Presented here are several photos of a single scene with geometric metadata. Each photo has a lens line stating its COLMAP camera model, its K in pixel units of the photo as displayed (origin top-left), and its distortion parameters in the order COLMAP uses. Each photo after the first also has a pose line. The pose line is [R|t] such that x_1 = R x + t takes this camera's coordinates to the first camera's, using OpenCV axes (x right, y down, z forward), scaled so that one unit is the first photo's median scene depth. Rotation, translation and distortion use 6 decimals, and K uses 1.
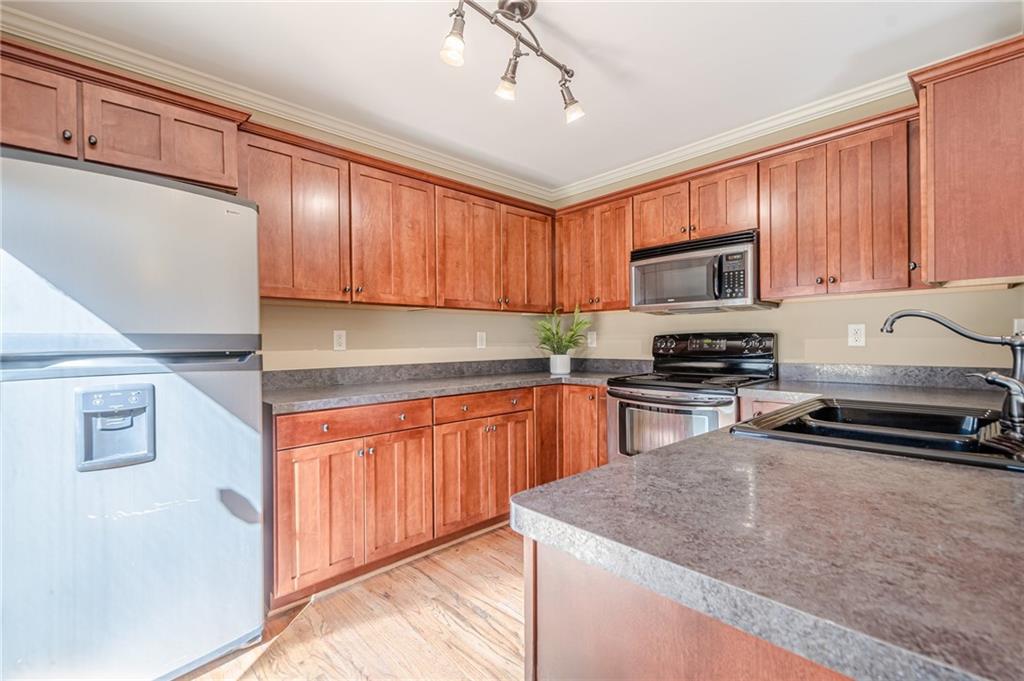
lens RADIAL K [[450.5, 0, 516.7], [0, 450.5, 340.6], [0, 0, 1]] dist [0.013467, -0.000232]
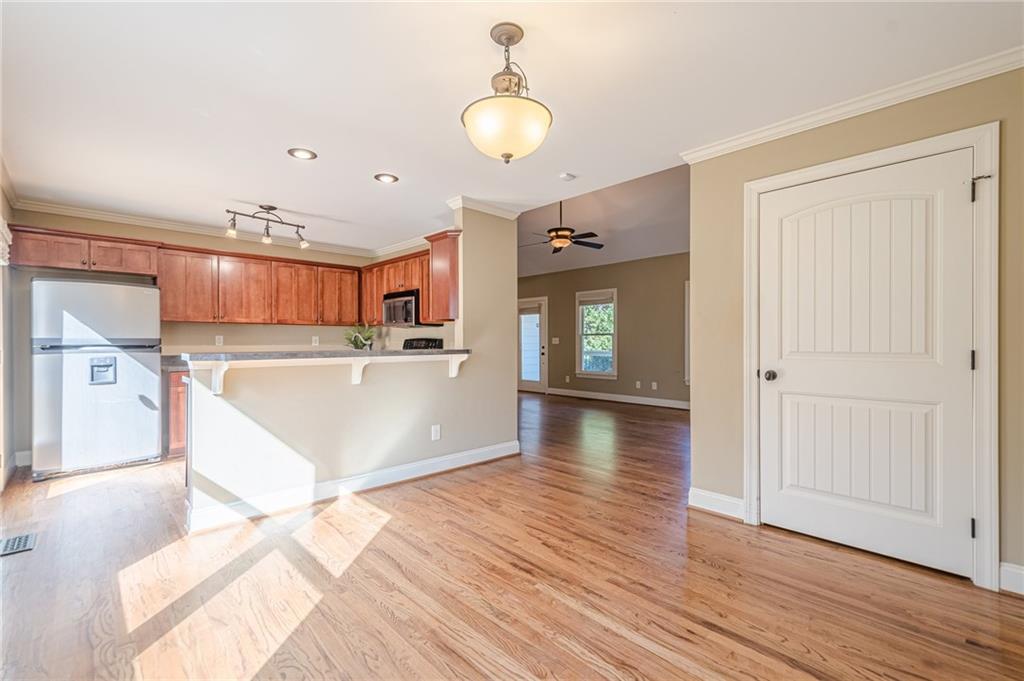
lens RADIAL K [[450.5, 0, 516.7], [0, 450.5, 340.6], [0, 0, 1]] dist [0.013467, -0.000232]
pose [[0.999923, 0.007918, 0.009510, 0.941671], [-0.007911, 0.999968, -0.000784, -0.010707], [-0.009516, 0.000708, 0.999954, -1.046612]]
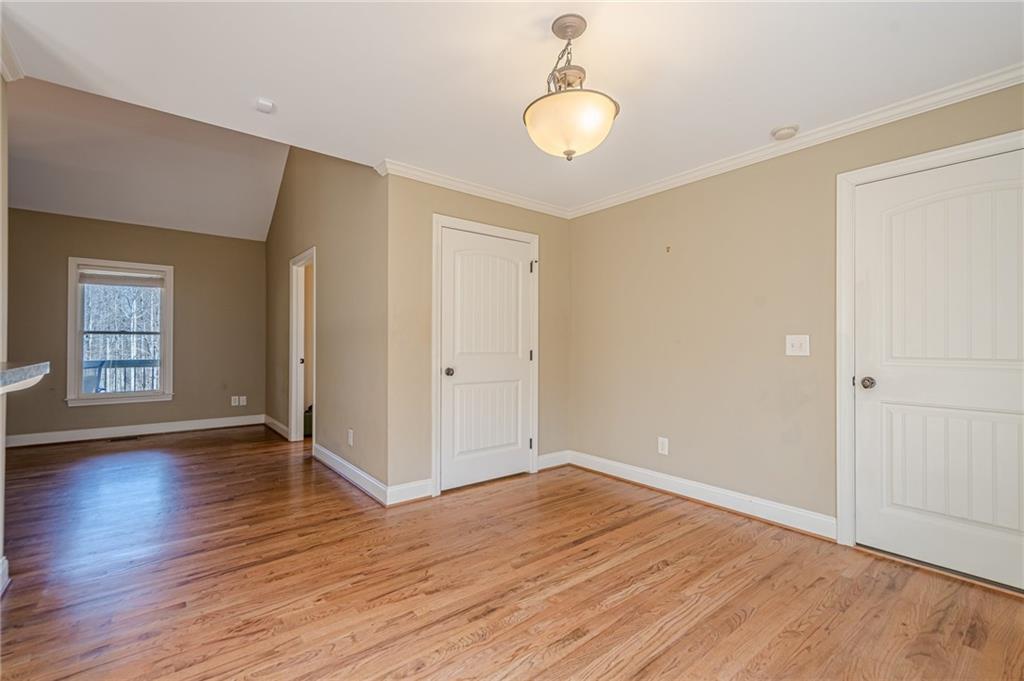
lens RADIAL K [[445.6, 0, 503.3], [0, 445.6, 341.1], [0, 0, 1]] dist [0.011615, -0.000935]
pose [[0.091990, 0.017463, 0.995607, 0.201264], [-0.006493, 0.999835, -0.016937, -0.005416], [-0.995739, -0.004906, 0.092088, -0.239930]]
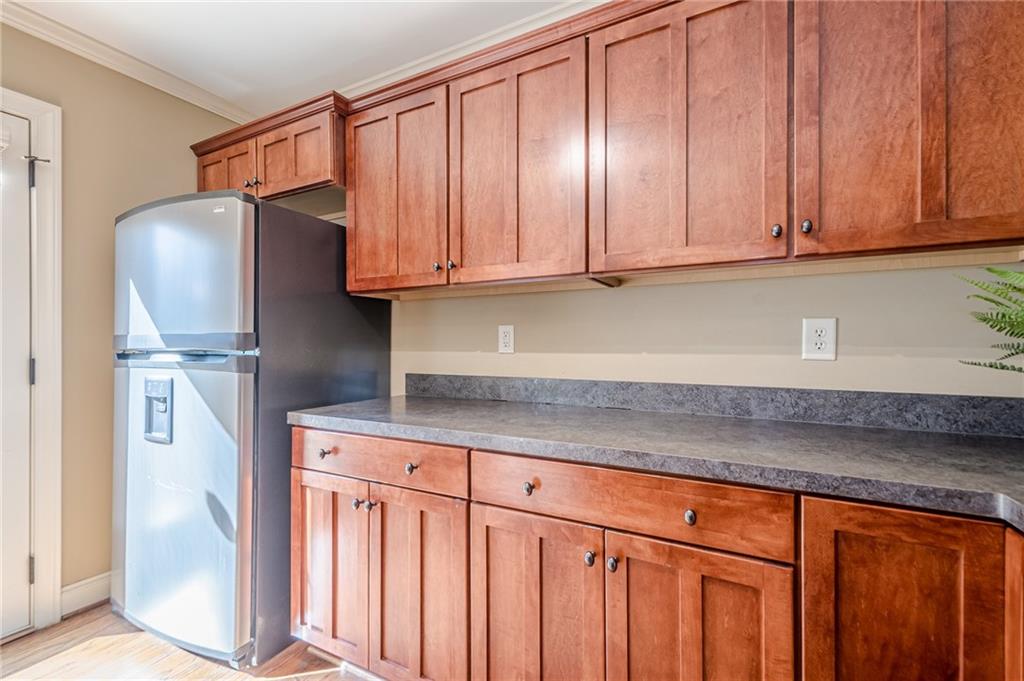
lens RADIAL K [[459.9, 0, 496.0], [0, 459.9, 341.4], [0, 0, 1]] dist [0.016212, -0.000509]
pose [[0.291974, 0.007720, -0.956395, 0.320465], [0.001532, 0.999962, 0.008540, -0.003354], [0.956425, -0.003959, 0.291951, 0.825253]]
